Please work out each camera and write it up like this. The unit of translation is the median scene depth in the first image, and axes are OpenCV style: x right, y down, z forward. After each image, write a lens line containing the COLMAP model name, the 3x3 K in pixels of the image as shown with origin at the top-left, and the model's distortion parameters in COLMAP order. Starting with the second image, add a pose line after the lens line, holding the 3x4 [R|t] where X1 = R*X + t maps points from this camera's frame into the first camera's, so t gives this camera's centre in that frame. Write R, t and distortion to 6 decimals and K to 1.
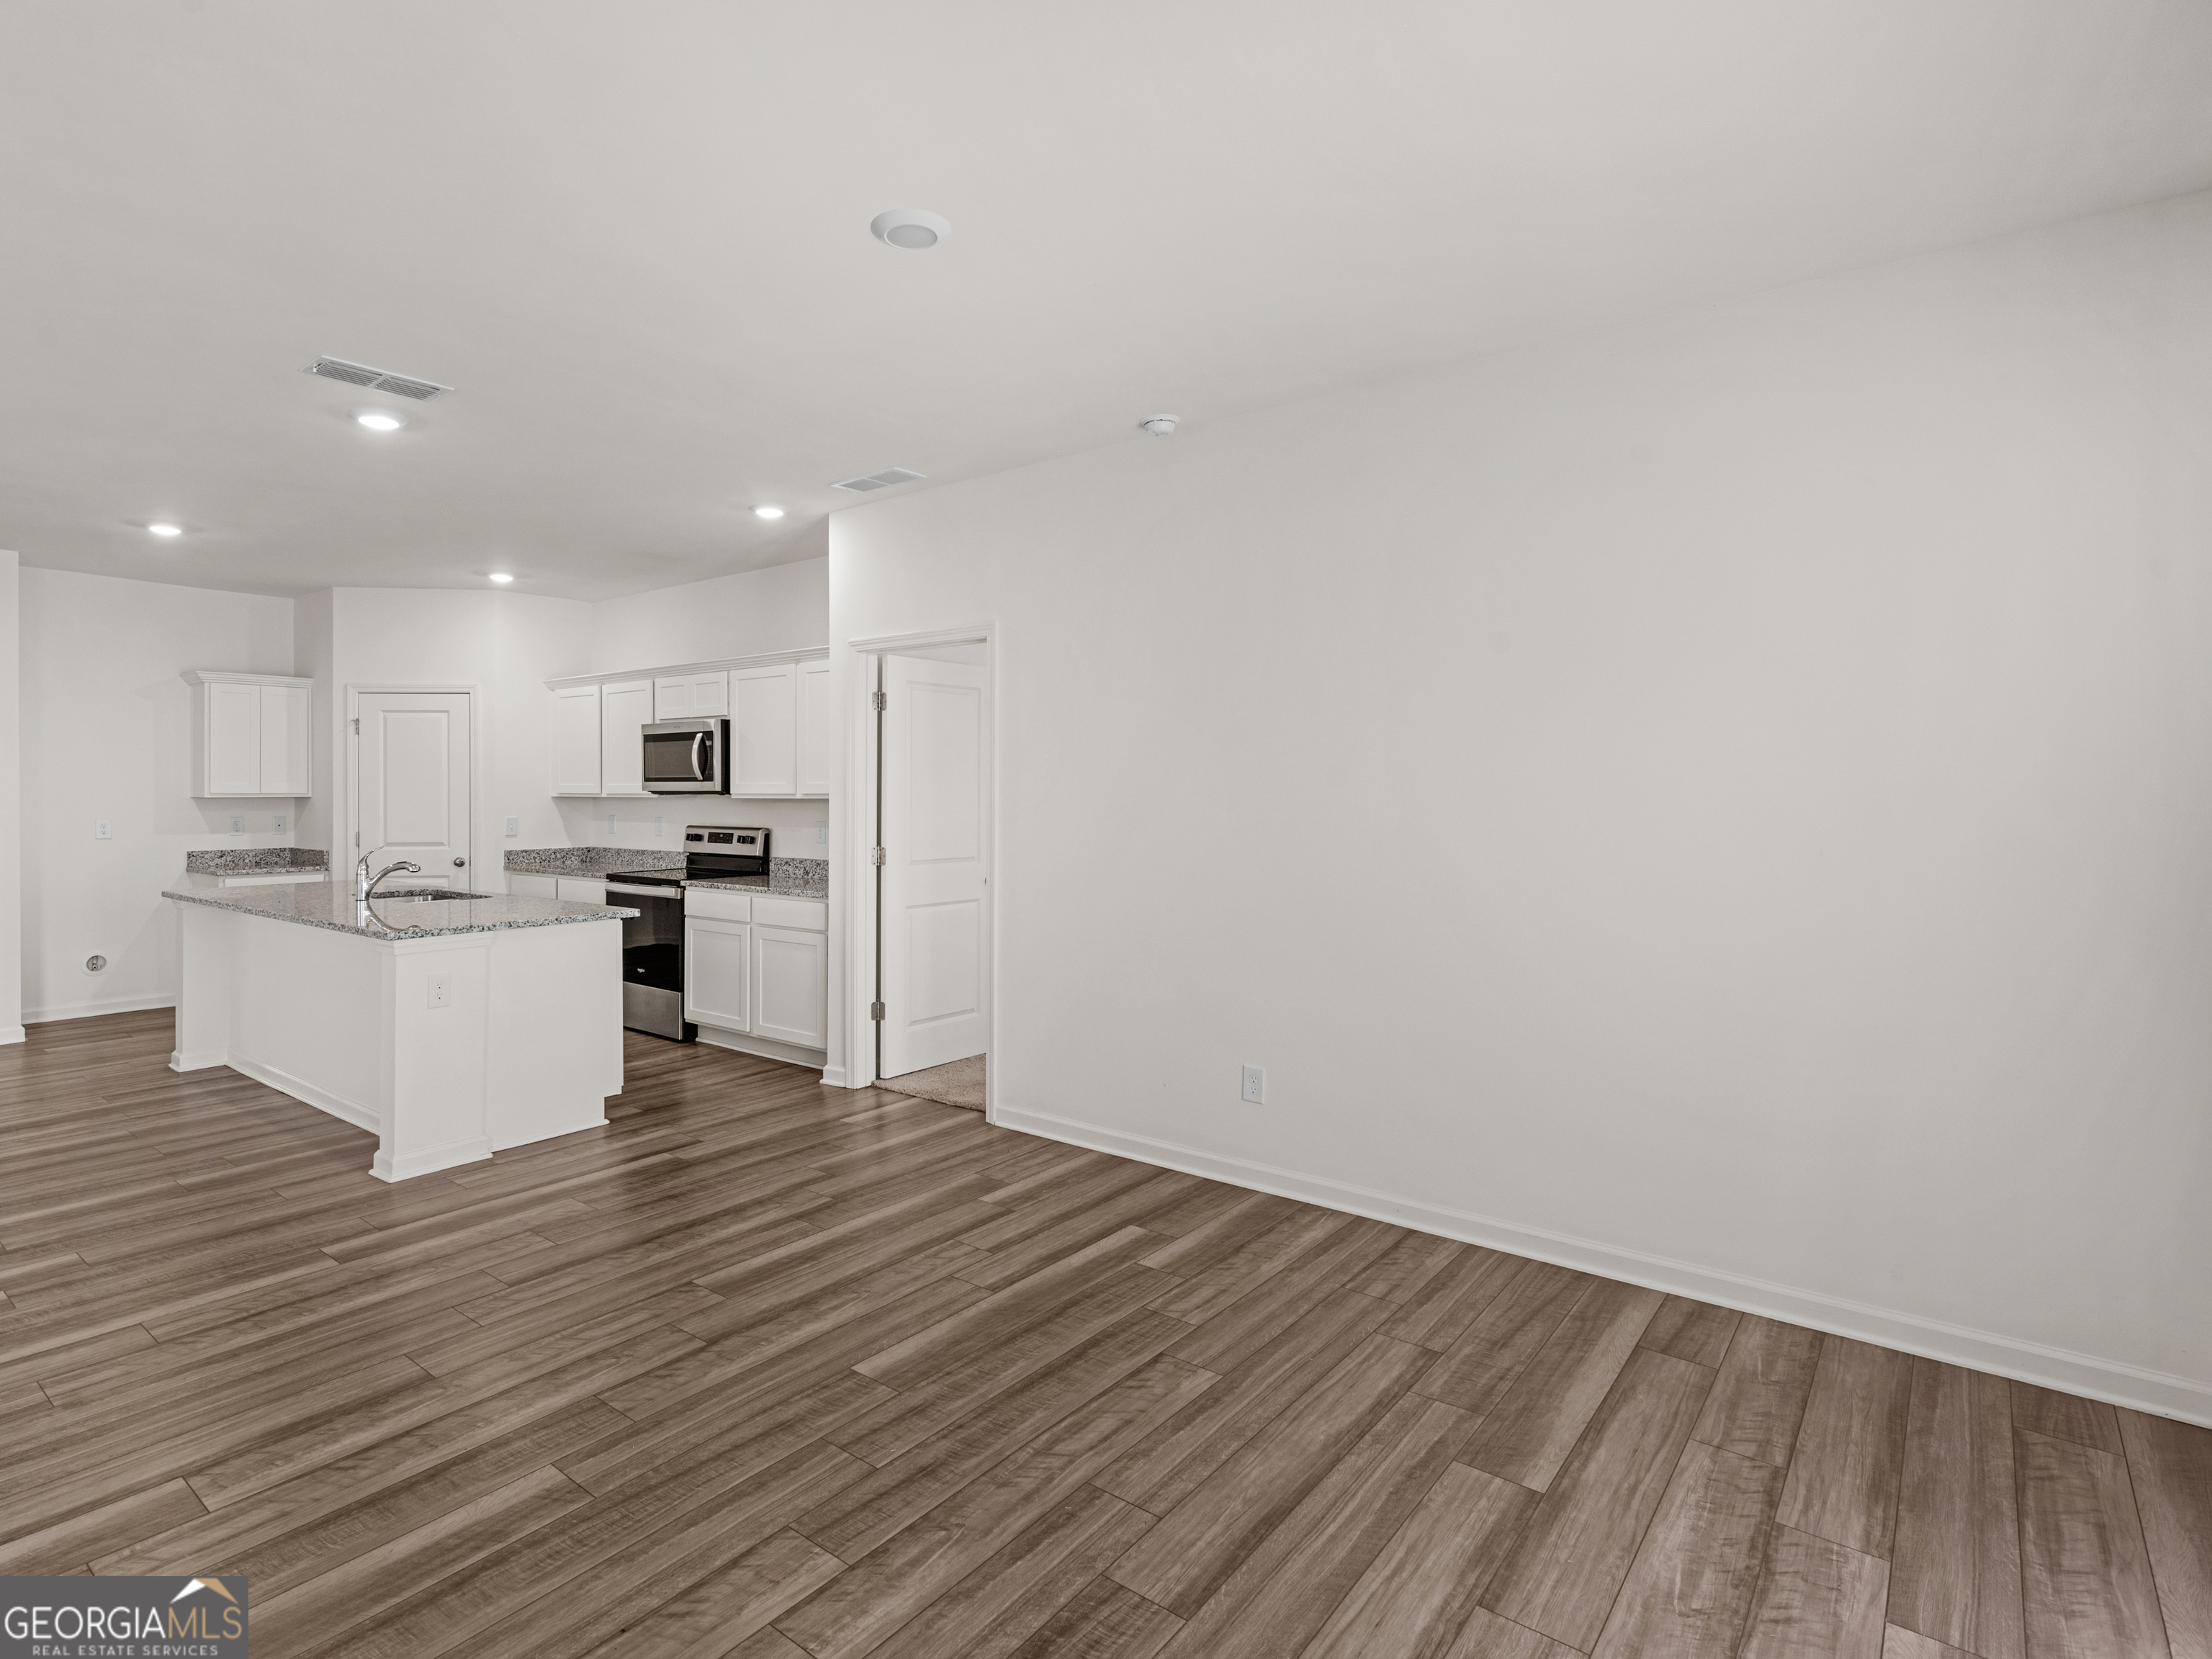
lens RADIAL K [[1145.8, 0, 979.7], [0, 1145.8, 785.3], [0, 0, 1]] dist [0.003609, 0.000101]
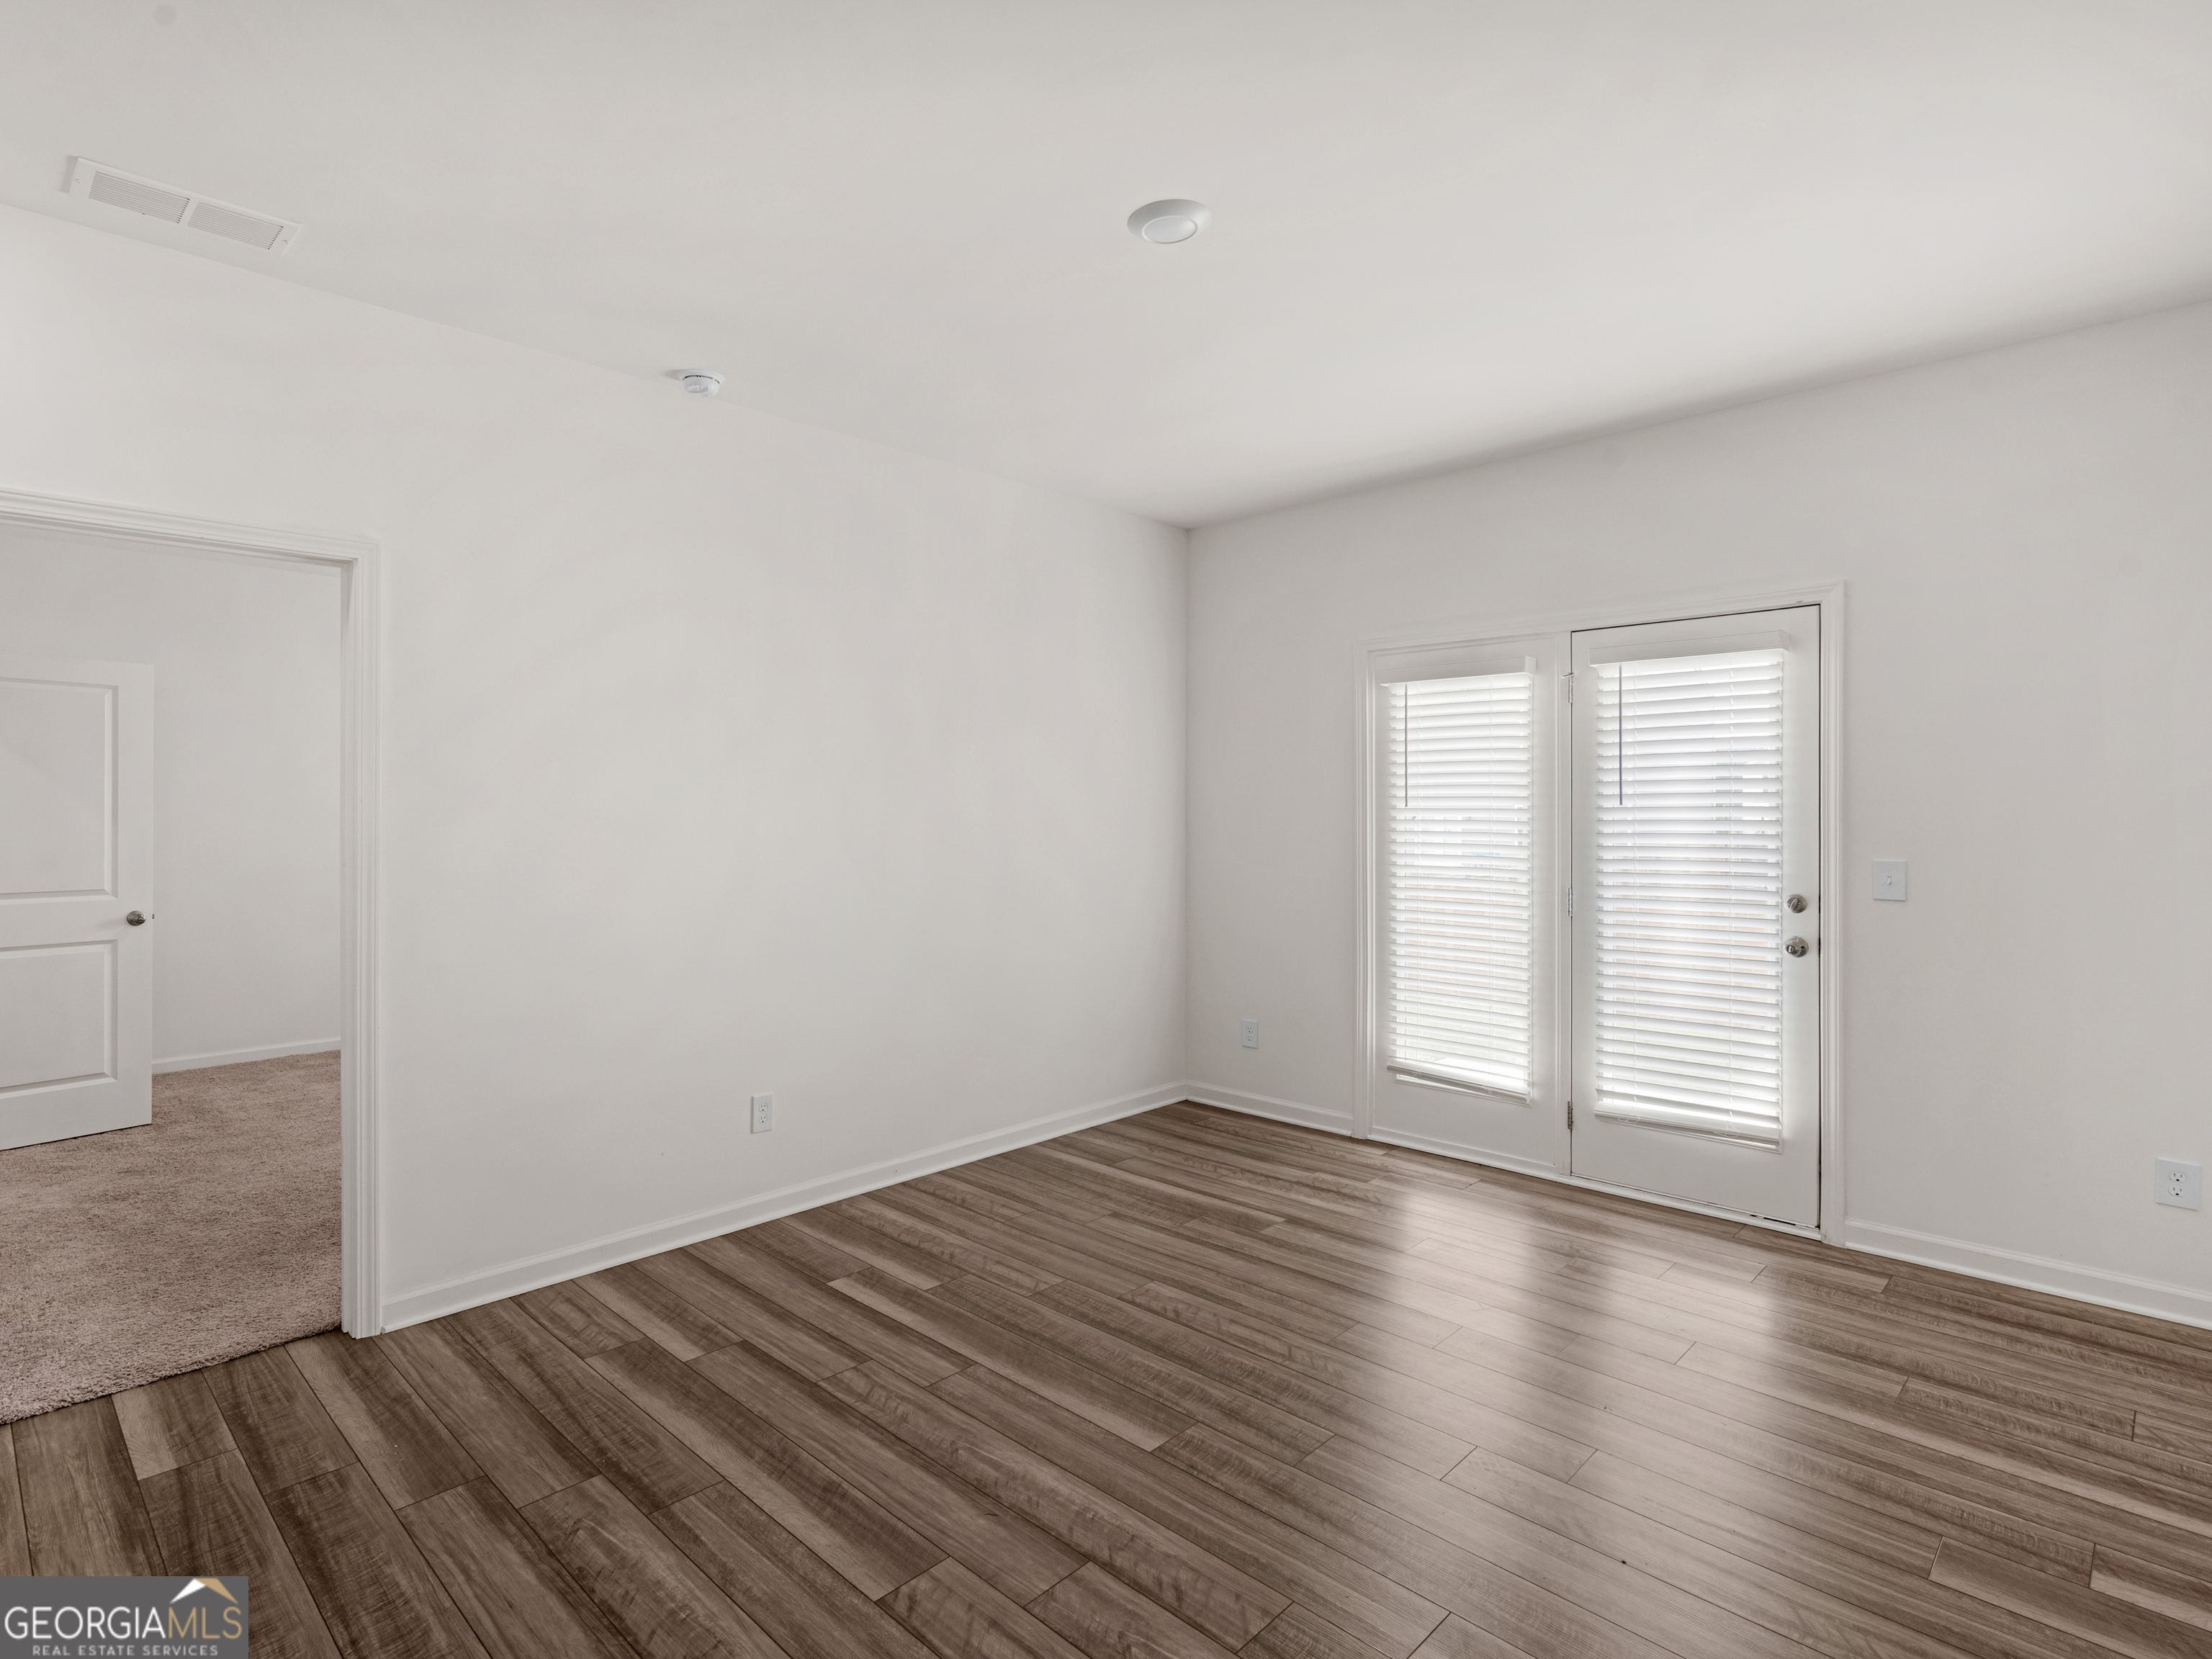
lens RADIAL K [[1145.8, 0, 1008.0], [0, 1145.8, 810.9], [0, 0, 1]] dist [0.003609, 0.000101]
pose [[0.088815, -0.002459, 0.996045, -0.733647], [-0.004915, 0.999984, 0.002907, 0.004818], [-0.996036, -0.005153, 0.088802, 0.748904]]
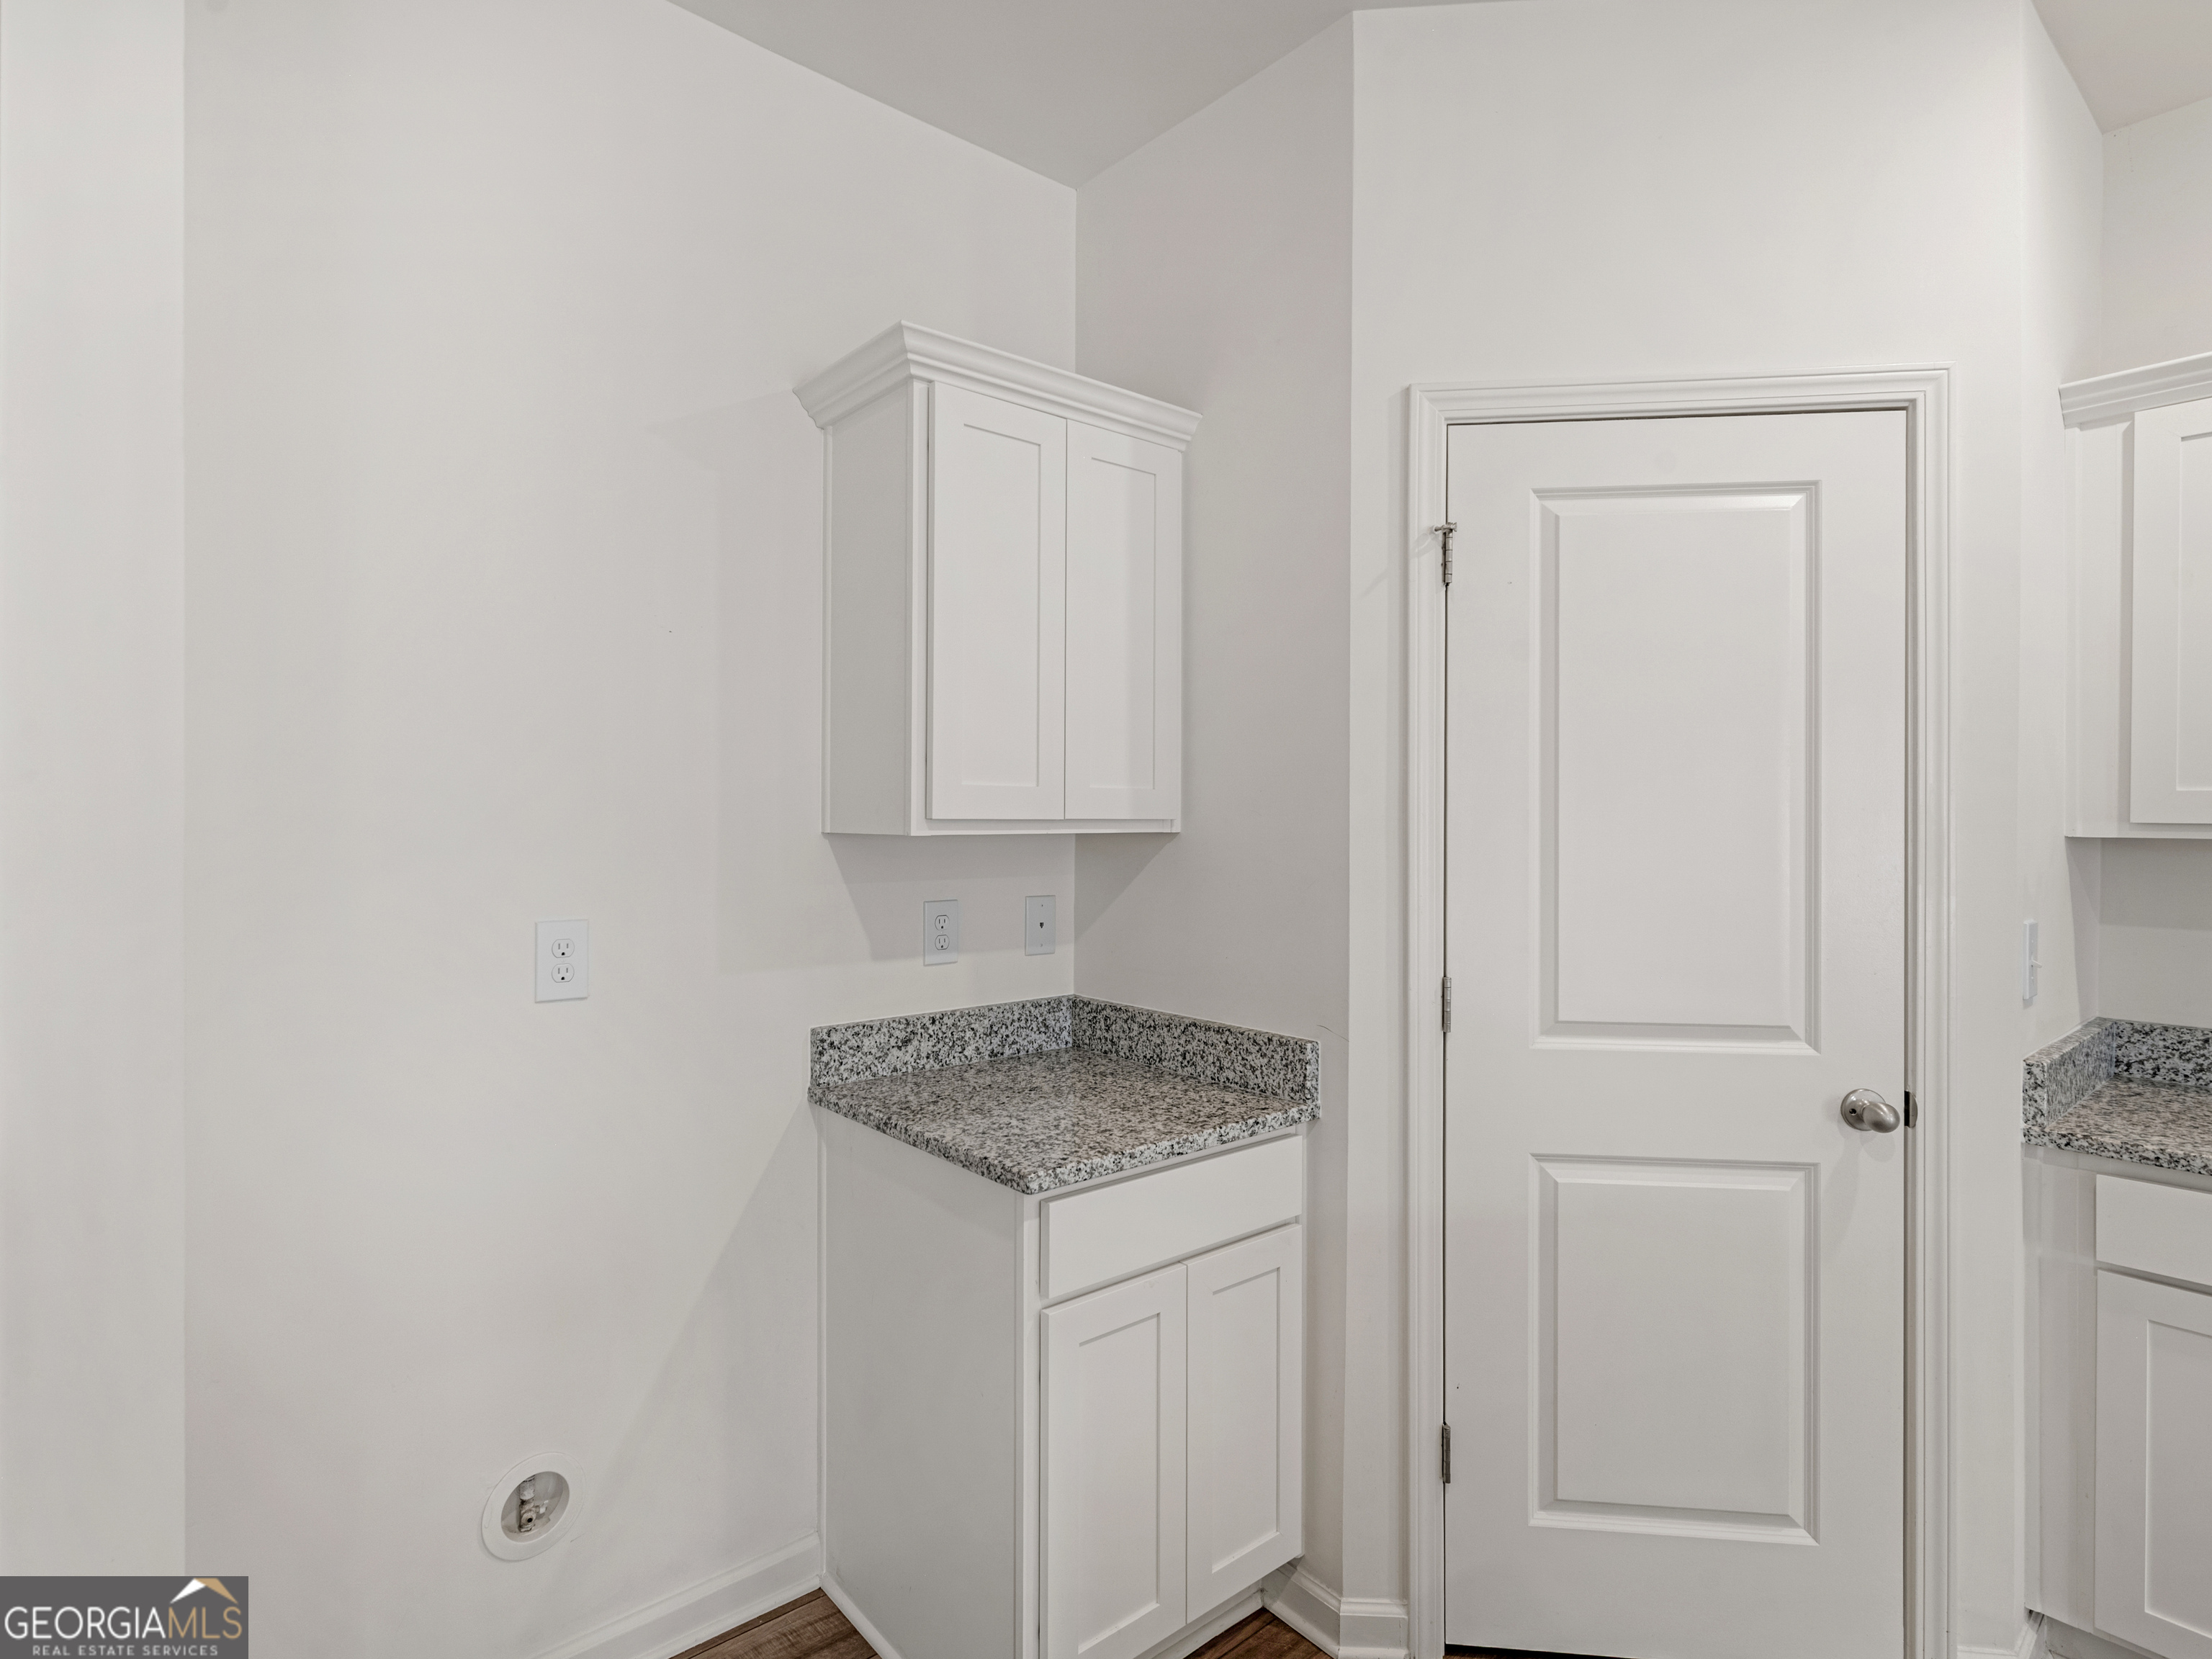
lens RADIAL K [[1145.8, 0, 1017.2], [0, 1145.8, 820.9], [0, 0, 1]] dist [0.003609, 0.000101]
pose [[0.981197, 0.005443, -0.192932, -1.163754], [-0.003937, 0.999959, 0.008191, 0.010298], [0.192969, -0.007277, 0.981178, 1.460327]]
